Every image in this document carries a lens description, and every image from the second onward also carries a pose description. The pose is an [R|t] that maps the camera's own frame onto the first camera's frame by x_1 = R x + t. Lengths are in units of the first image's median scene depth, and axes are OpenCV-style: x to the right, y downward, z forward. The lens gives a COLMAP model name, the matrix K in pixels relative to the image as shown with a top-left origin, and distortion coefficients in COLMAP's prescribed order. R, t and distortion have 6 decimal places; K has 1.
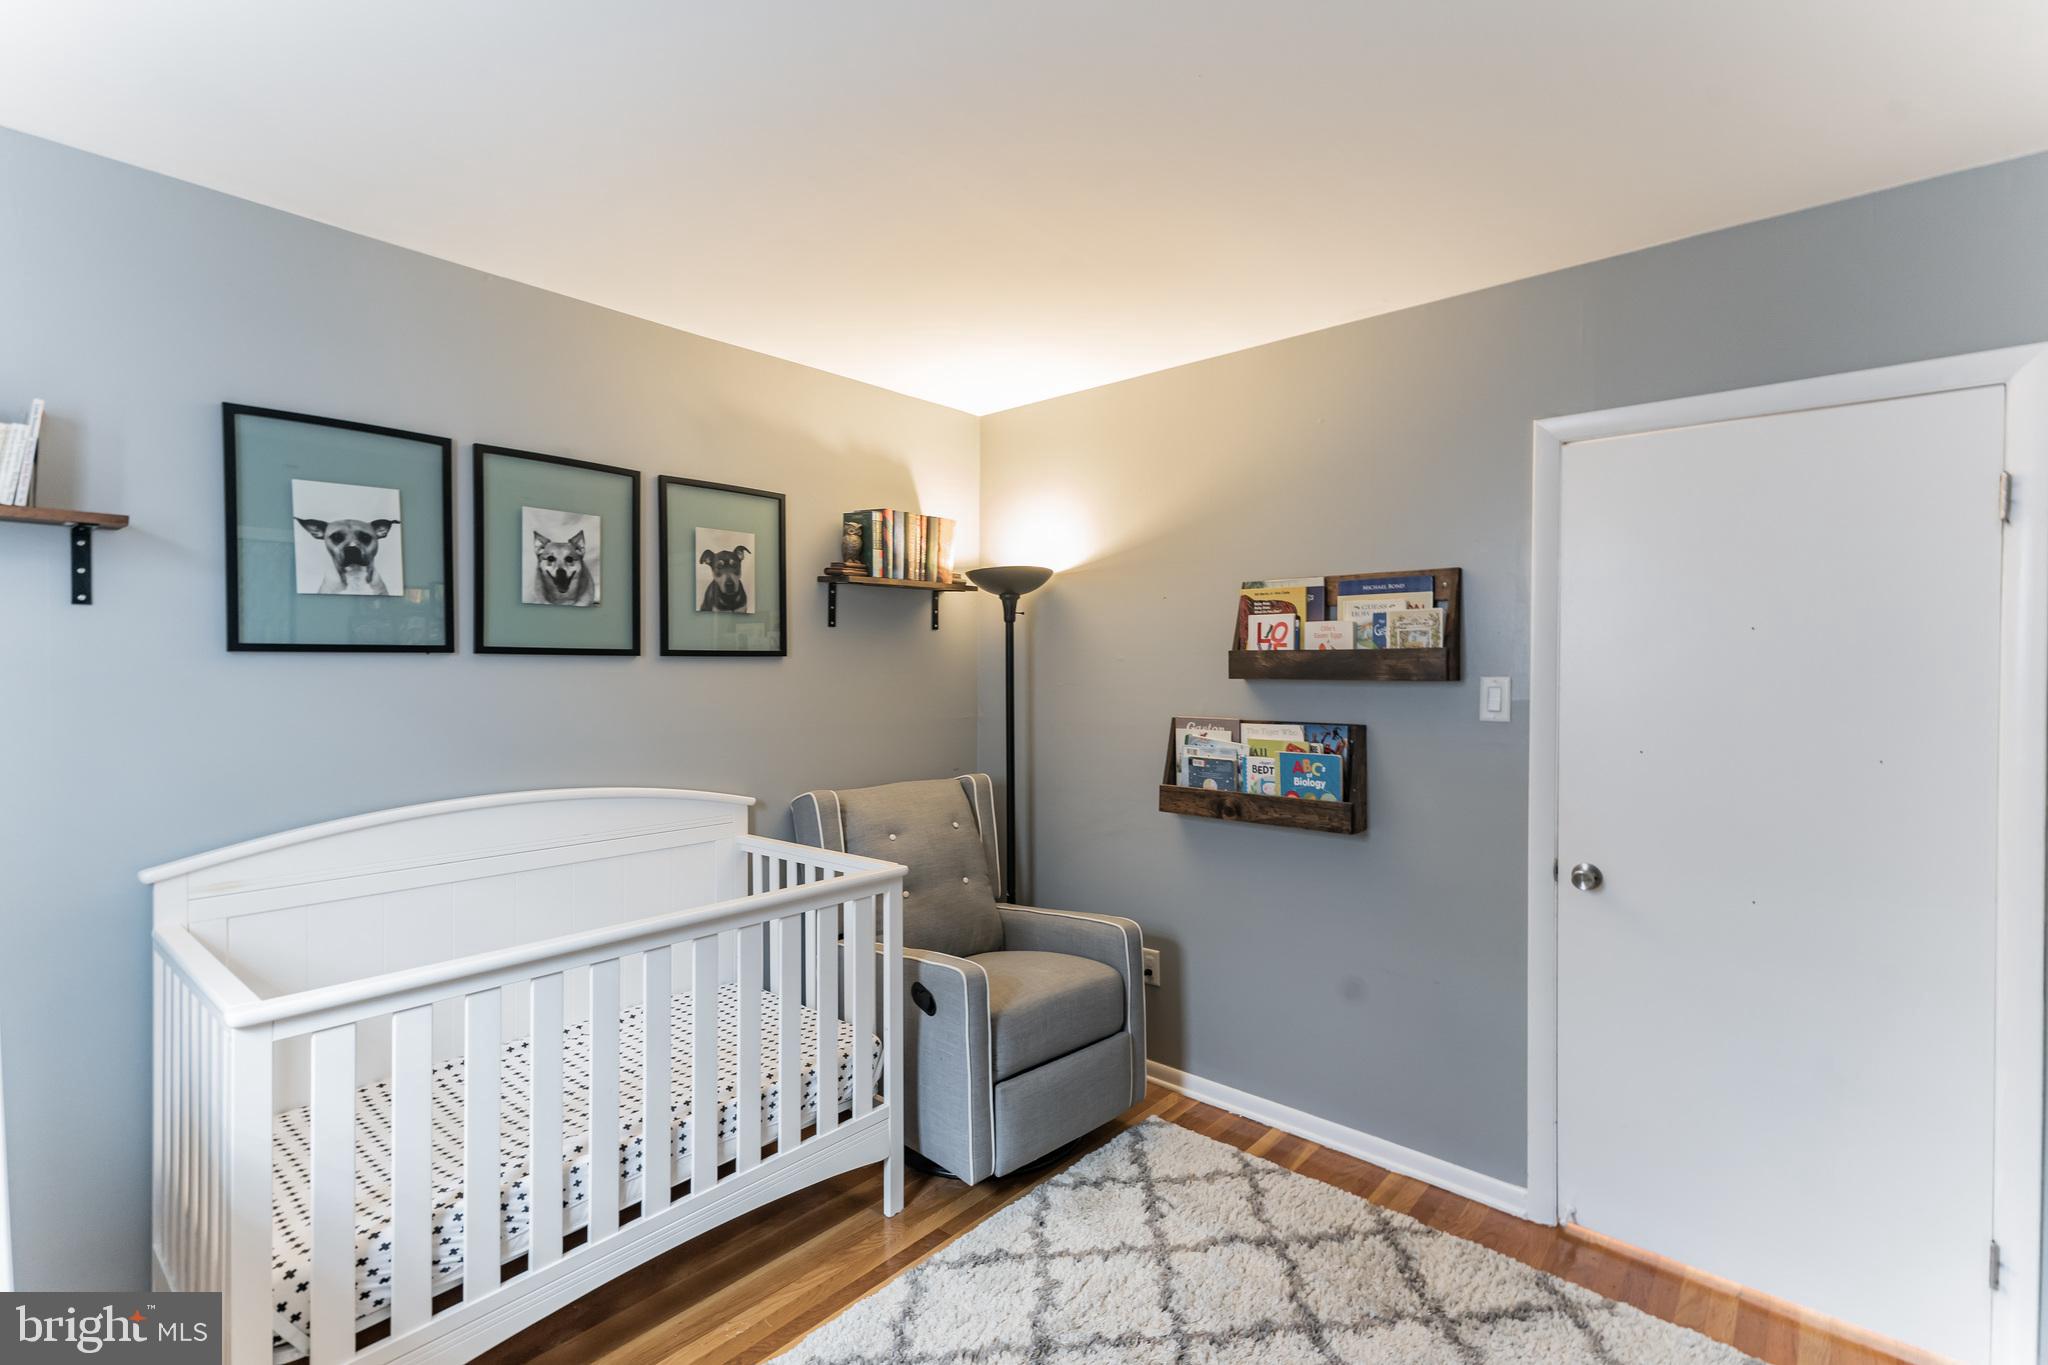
lens RADIAL K [[931.8, 0, 1020.7], [0, 931.8, 675.3], [0, 0, 1]] dist [0.014410, 0.000643]
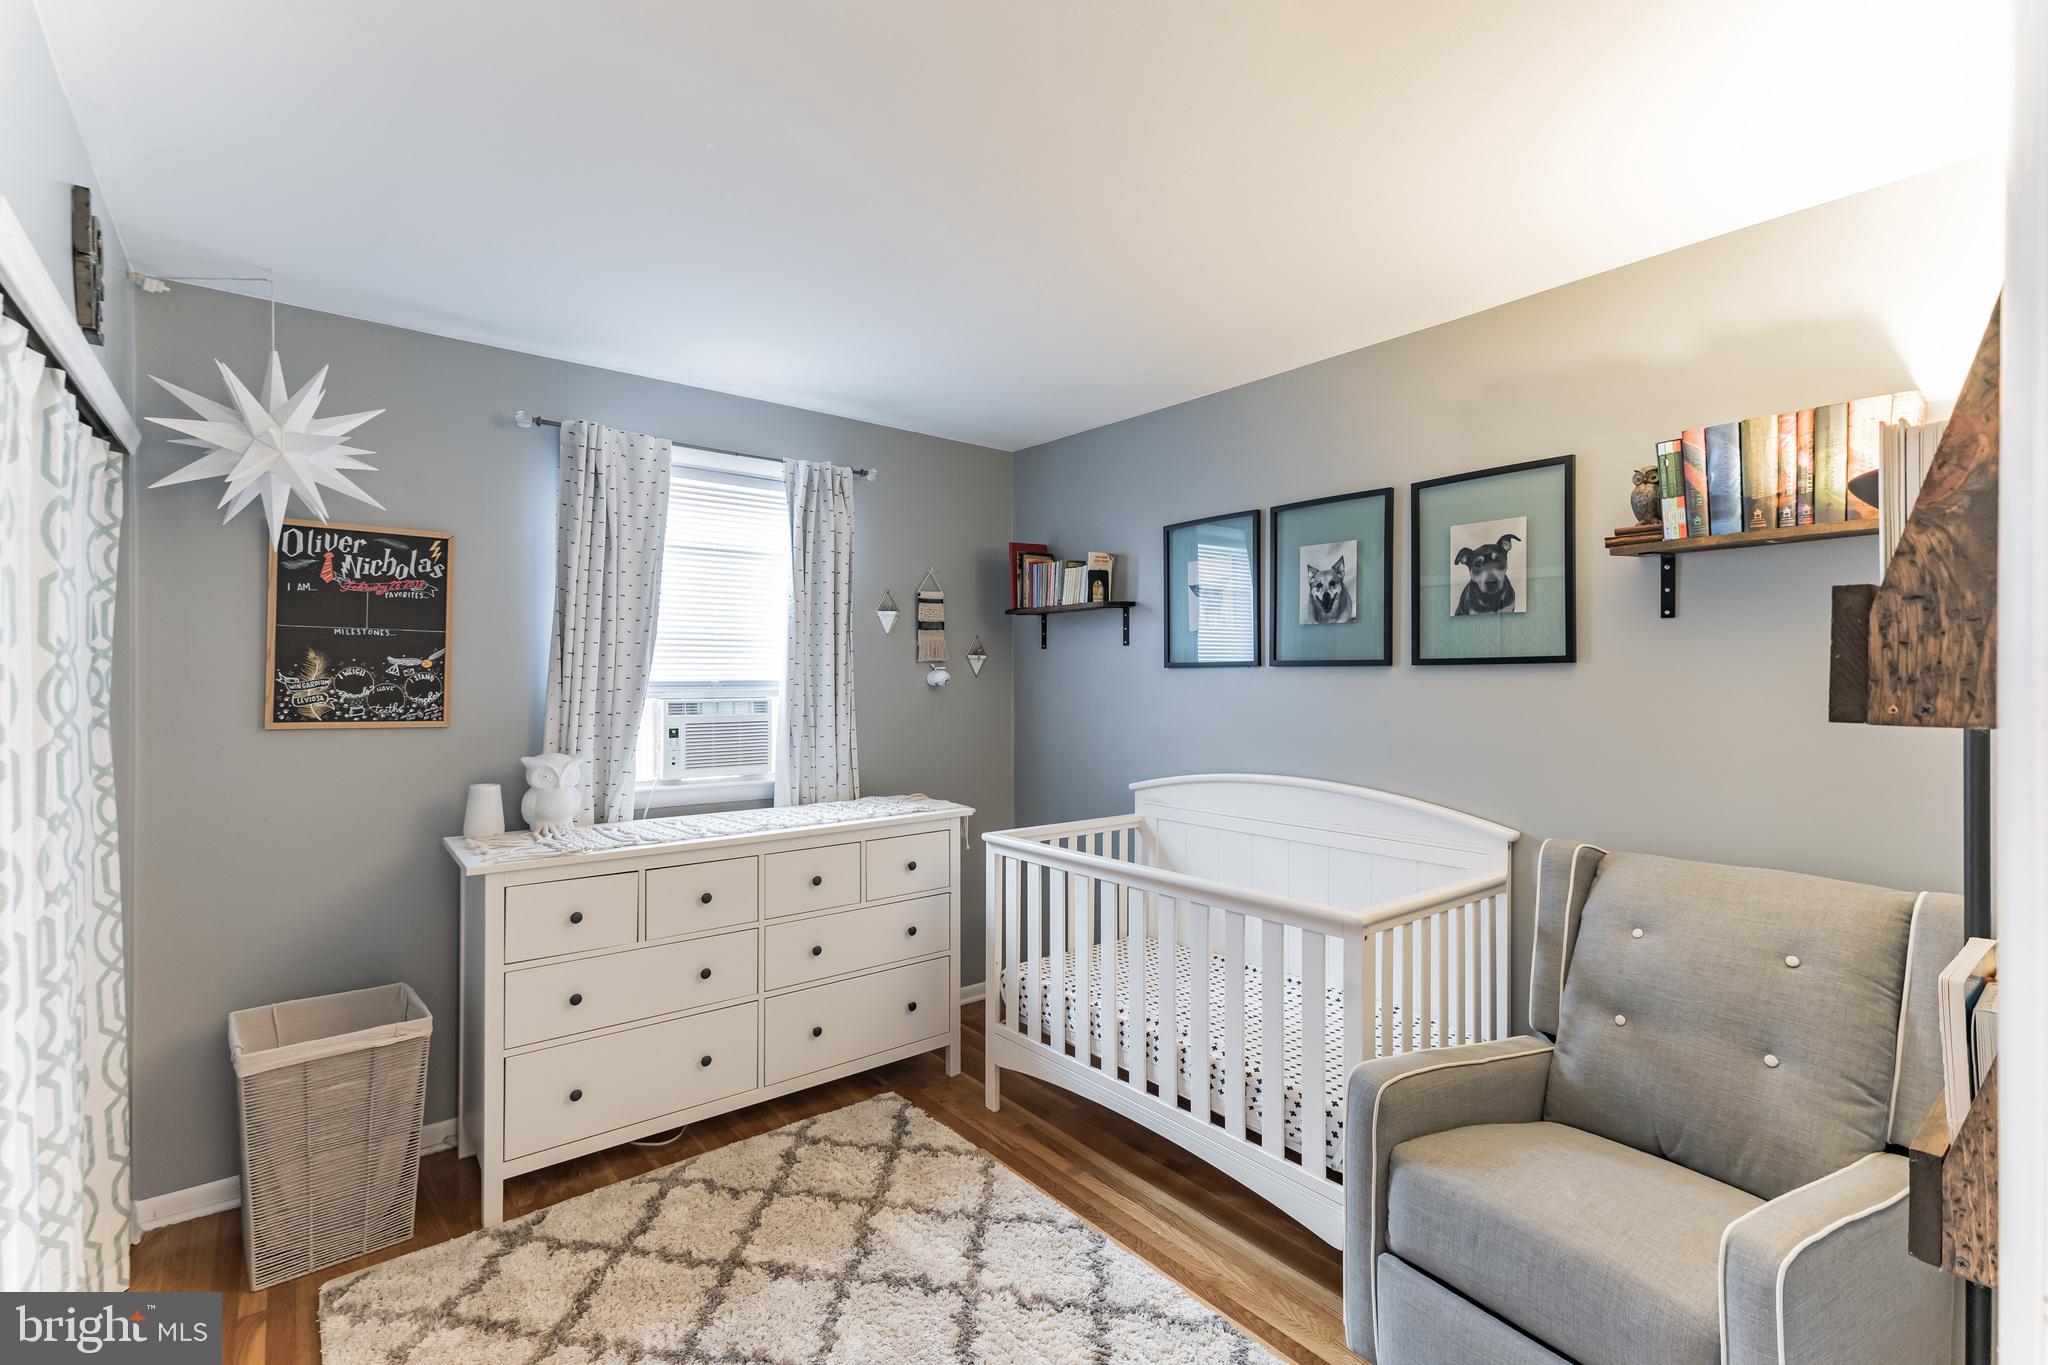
lens RADIAL K [[931.8, 0, 976.2], [0, 931.8, 657.1], [0, 0, 1]] dist [0.014410, 0.000643]
pose [[-0.216142, -0.014553, -0.976254, 0.669001], [-0.000521, 0.999890, -0.014790, -0.013943], [0.976362, -0.002688, -0.216126, 0.740684]]
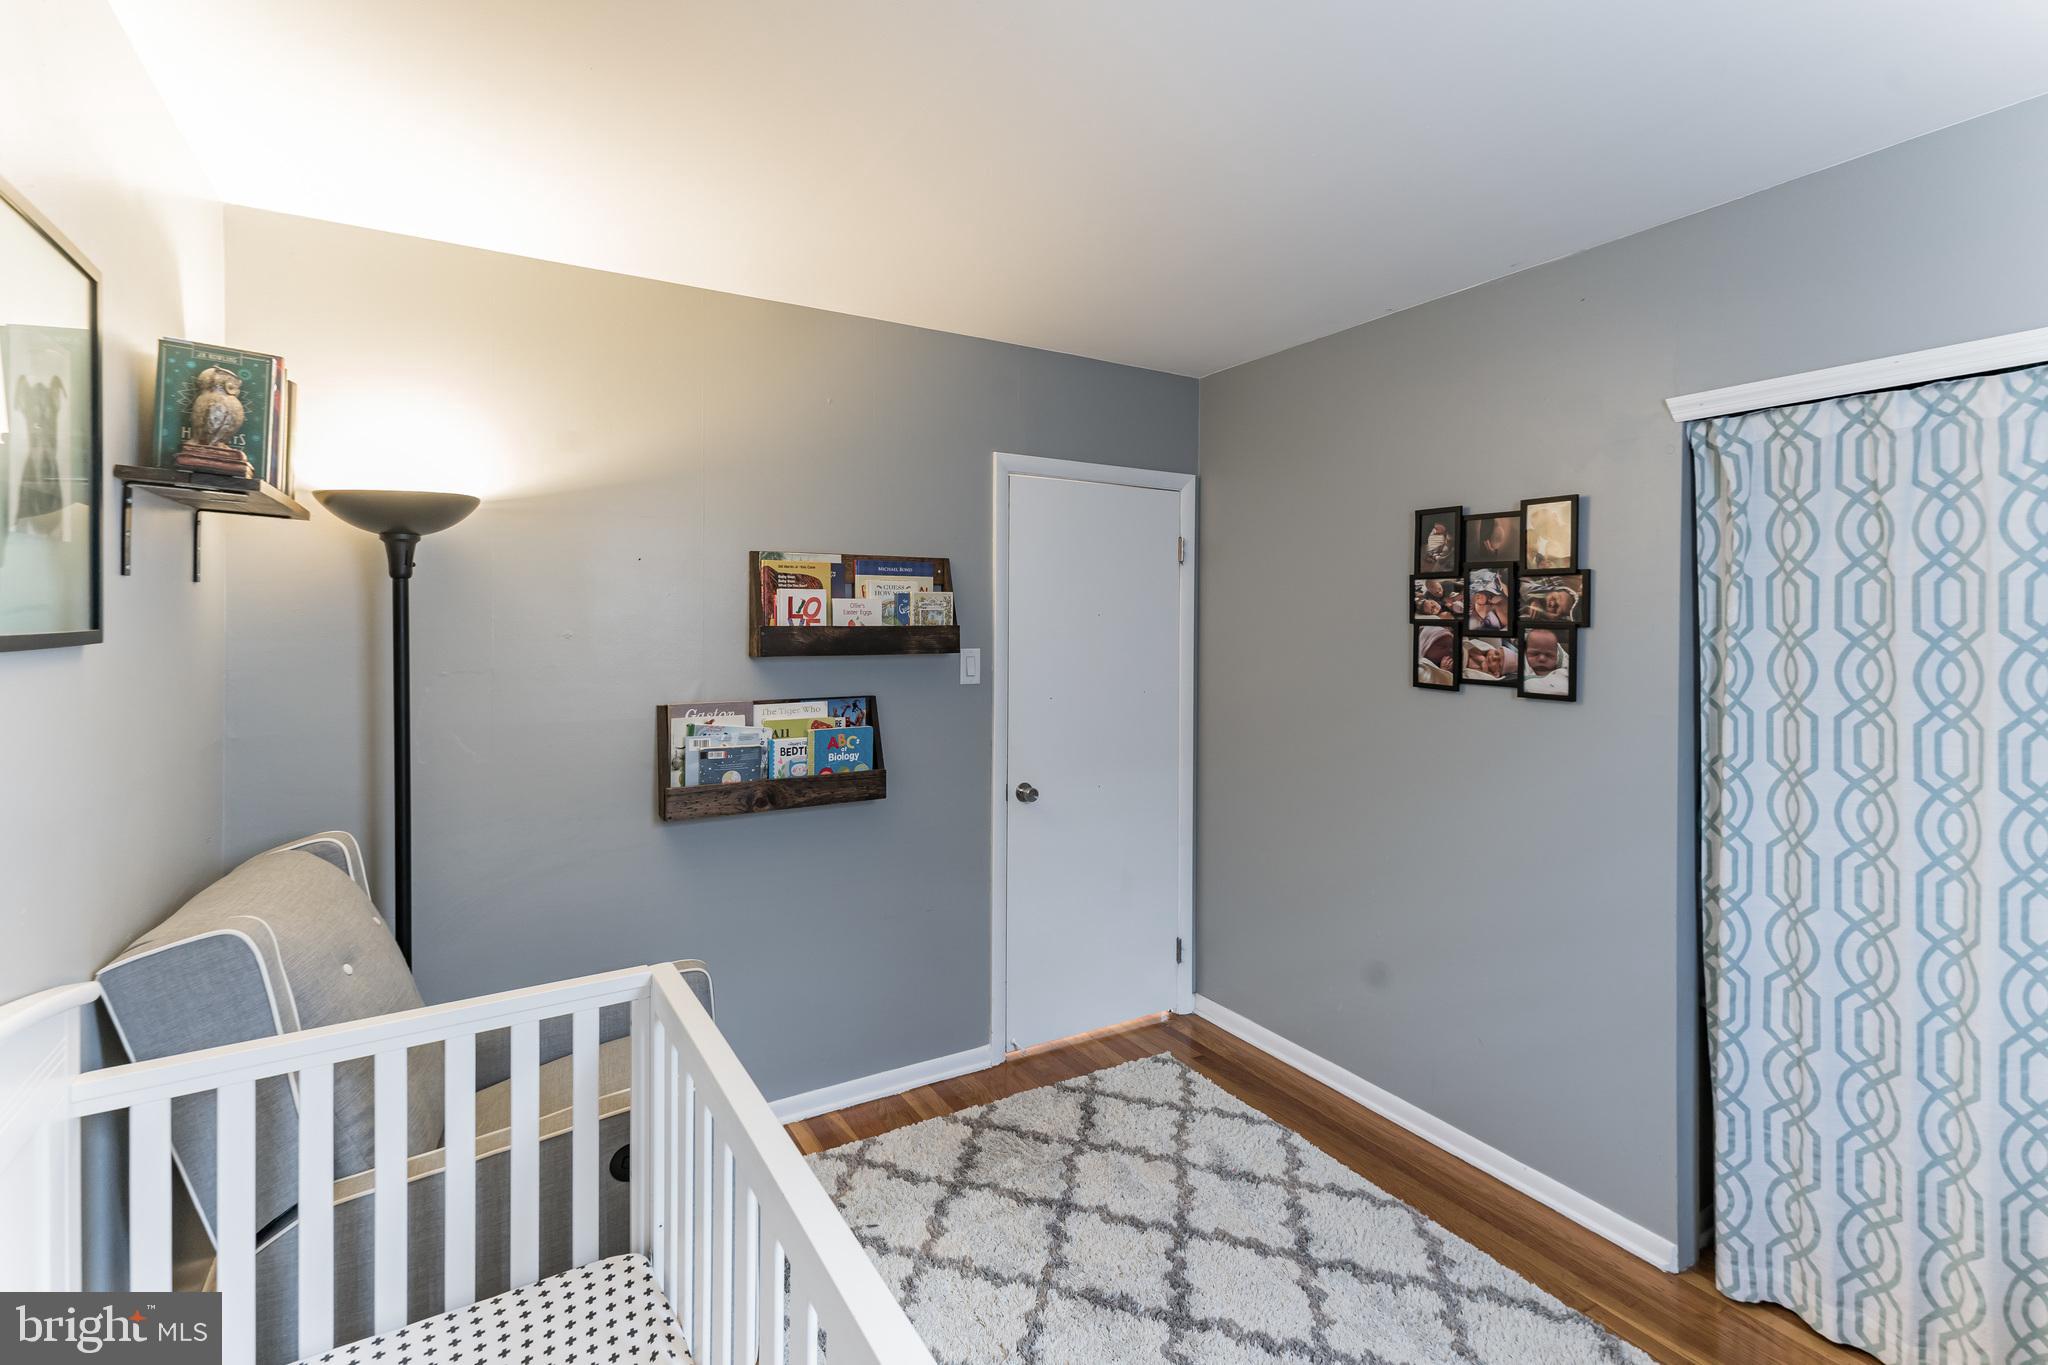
lens RADIAL K [[931.8, 0, 1039.9], [0, 931.8, 630.3], [0, 0, 1]] dist [0.014410, 0.000643]
pose [[0.297676, -0.009476, 0.954620, -0.589293], [0.007290, 0.999944, 0.007653, -0.028474], [-0.954639, 0.004681, 0.297728, 0.486760]]
